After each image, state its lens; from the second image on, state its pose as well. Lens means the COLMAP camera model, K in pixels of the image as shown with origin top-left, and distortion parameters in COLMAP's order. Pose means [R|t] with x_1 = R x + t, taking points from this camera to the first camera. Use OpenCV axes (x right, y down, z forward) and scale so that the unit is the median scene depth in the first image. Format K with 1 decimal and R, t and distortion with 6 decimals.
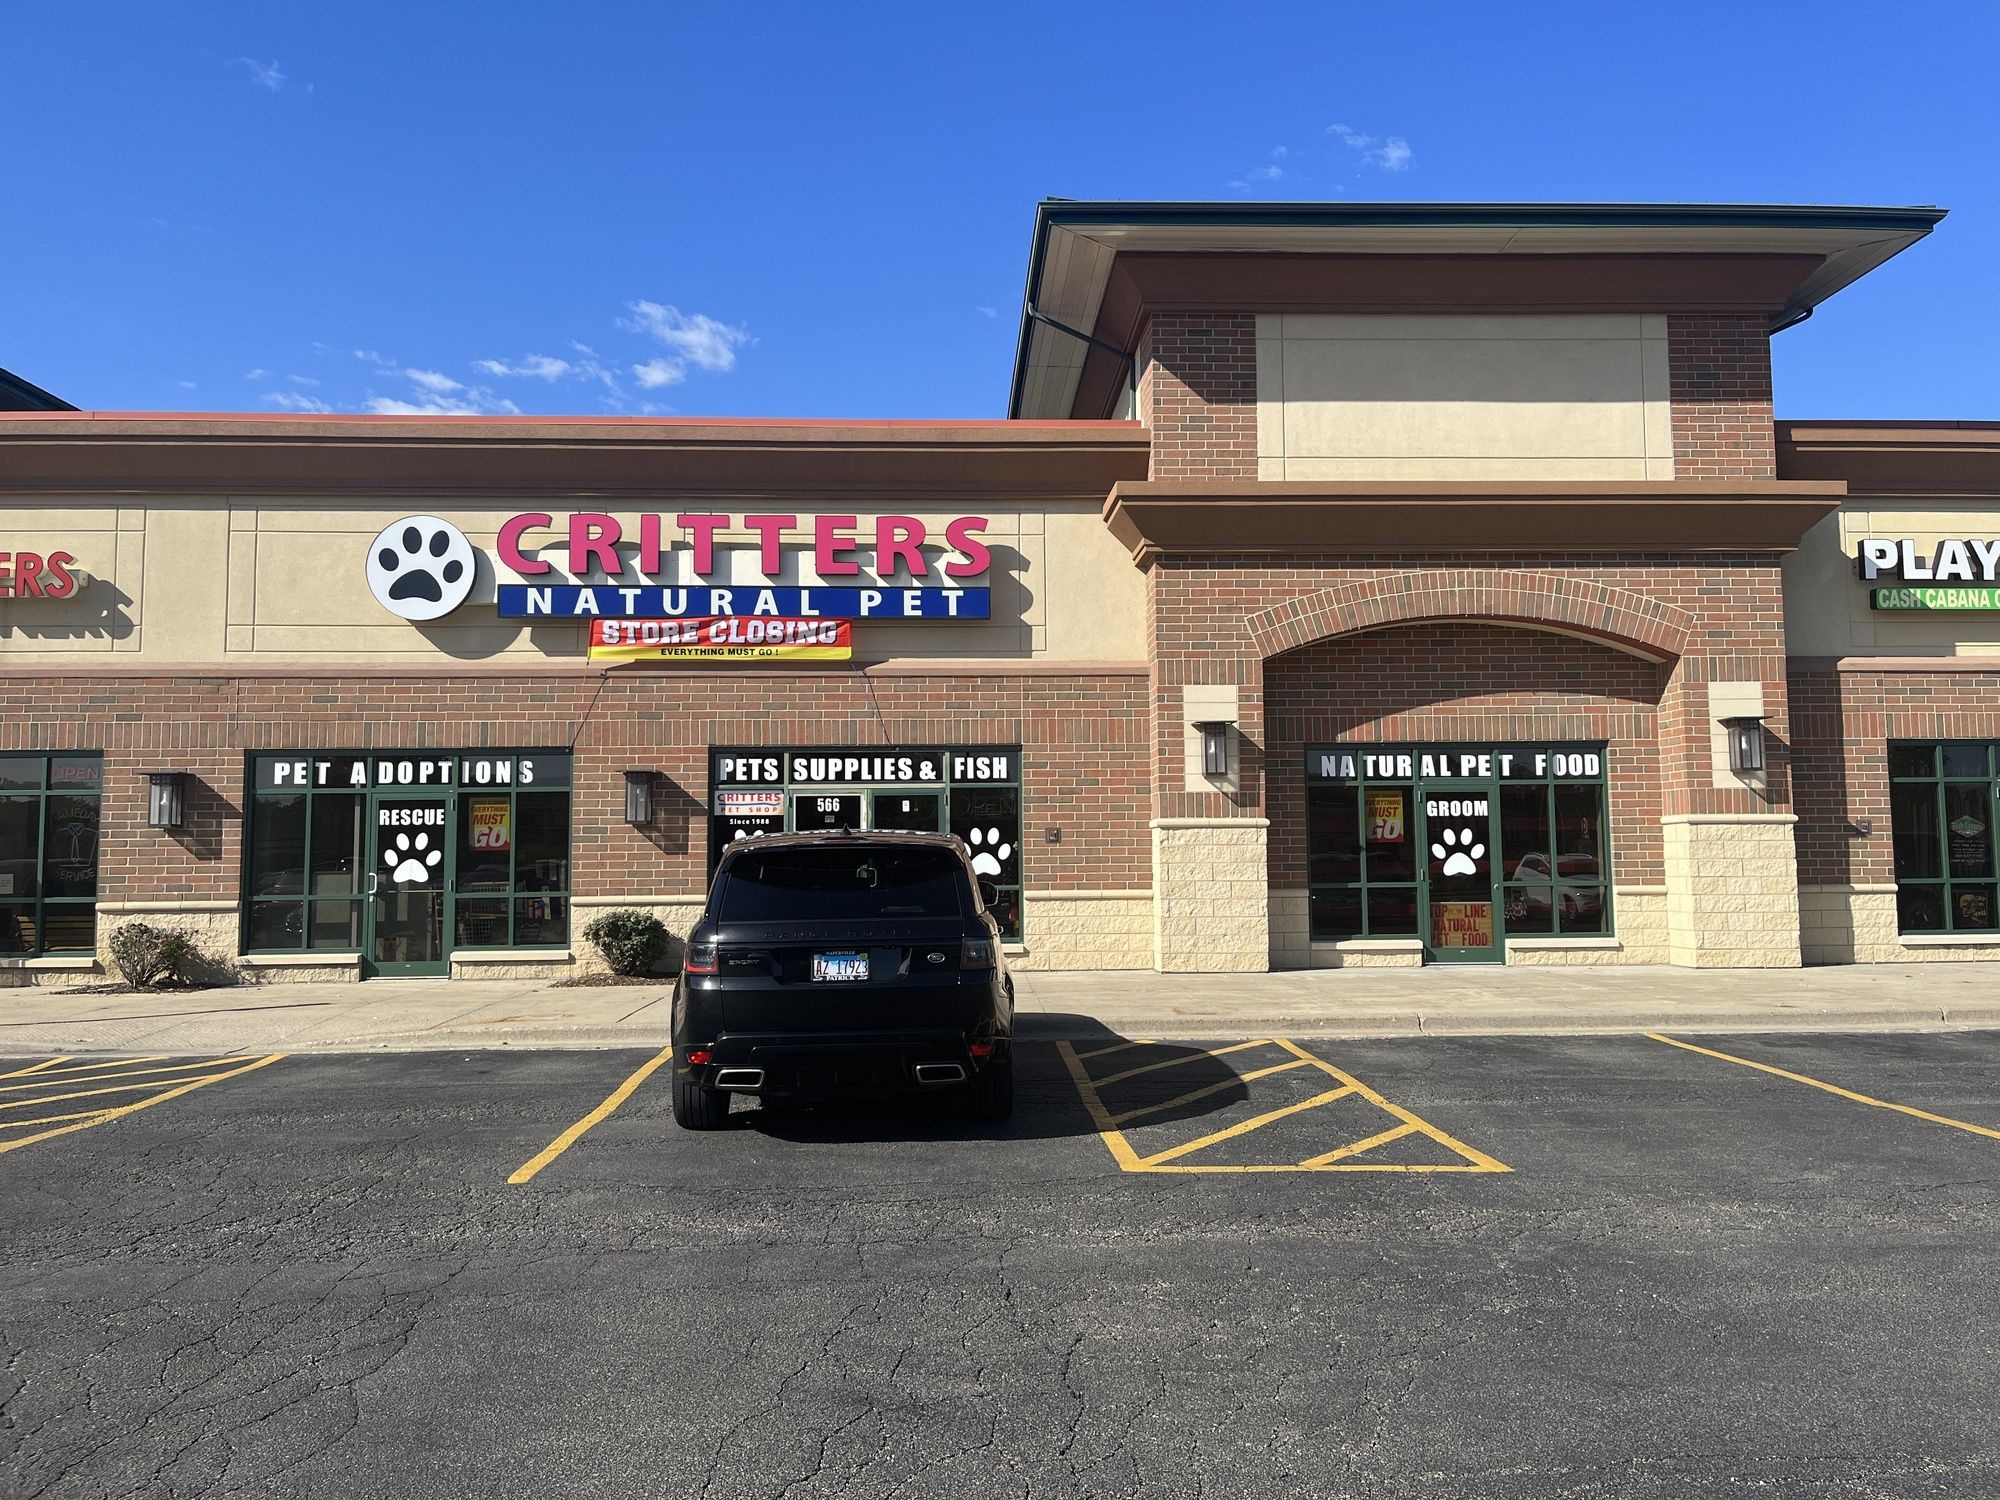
lens RADIAL K [[1462.2, 0, 1000.0], [0, 1462.2, 750.0], [0, 0, 1]] dist [0.027623, -0.005807]
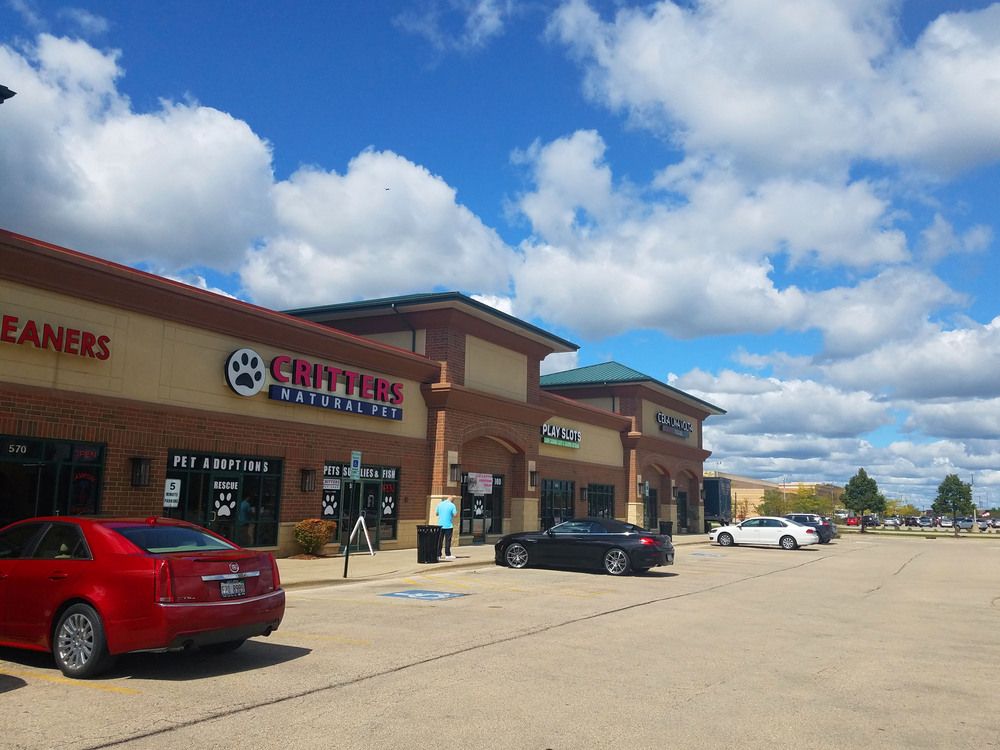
lens RADIAL K [[807.7, 0, 500.0], [0, 807.7, 375.0], [0, 0, 1]] dist [0.086306, -0.322136]
pose [[0.516320, 0.150330, 0.843098, -1.215925], [-0.079138, 0.988636, -0.127816, 0.006305], [-0.852731, -0.000727, 0.522349, 0.035517]]
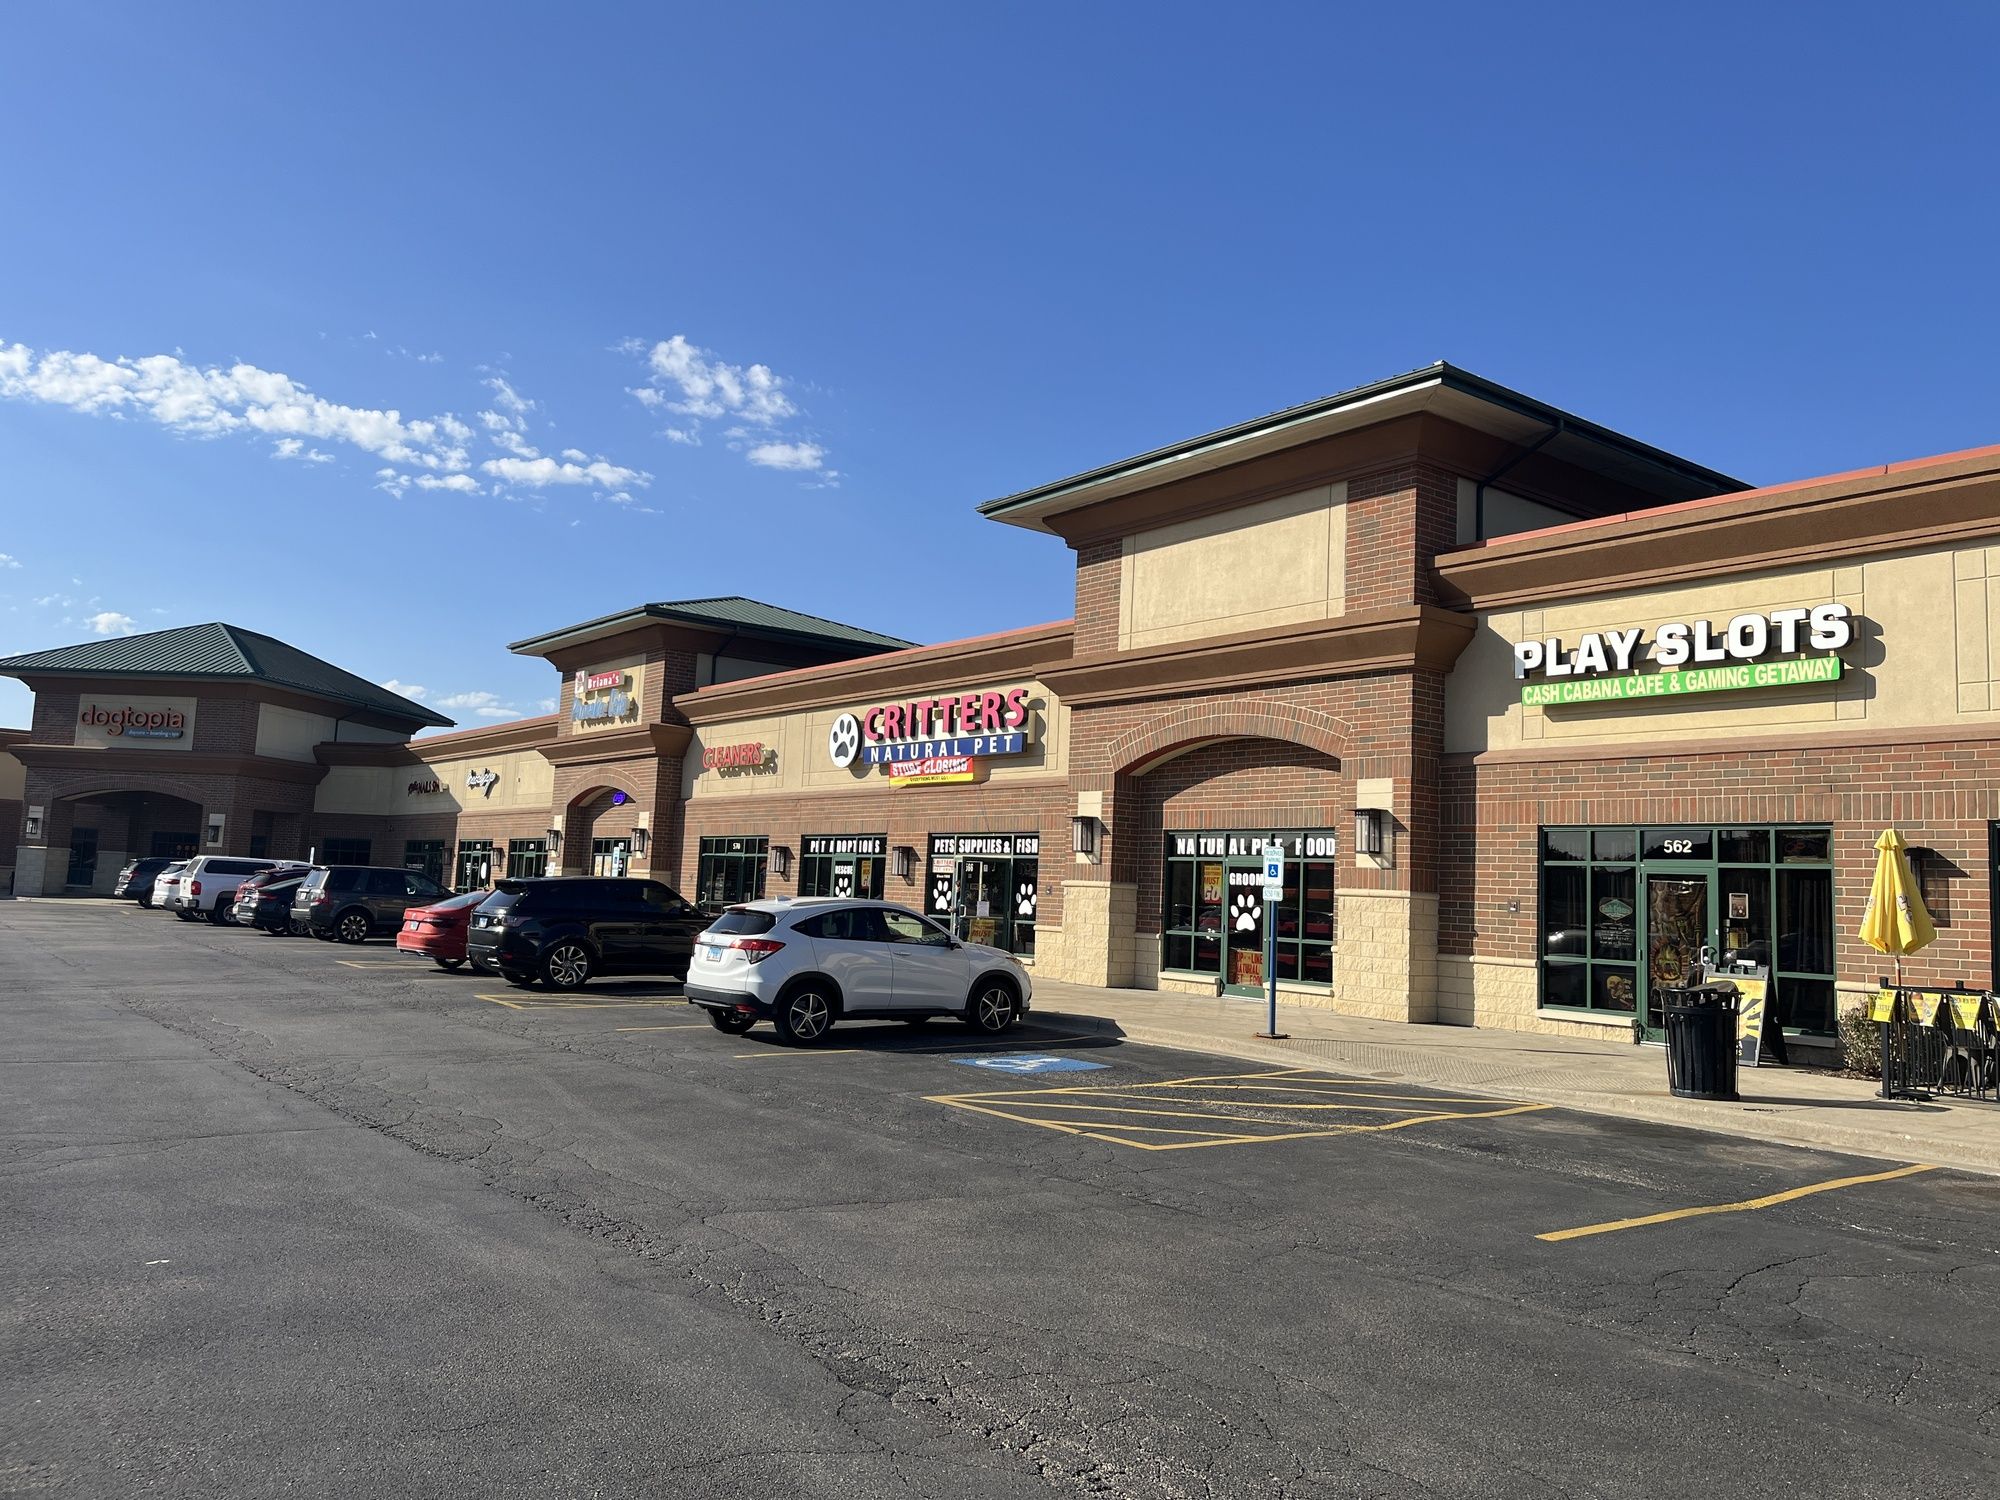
lens RADIAL K [[1462.2, 0, 1000.0], [0, 1462.2, 750.0], [0, 0, 1]] dist [0.027623, -0.005807]
pose [[0.576943, -0.046927, -0.815435, 1.276711], [0.006375, 0.998576, -0.052957, -0.007996], [0.816759, 0.025355, 0.576421, 0.060873]]
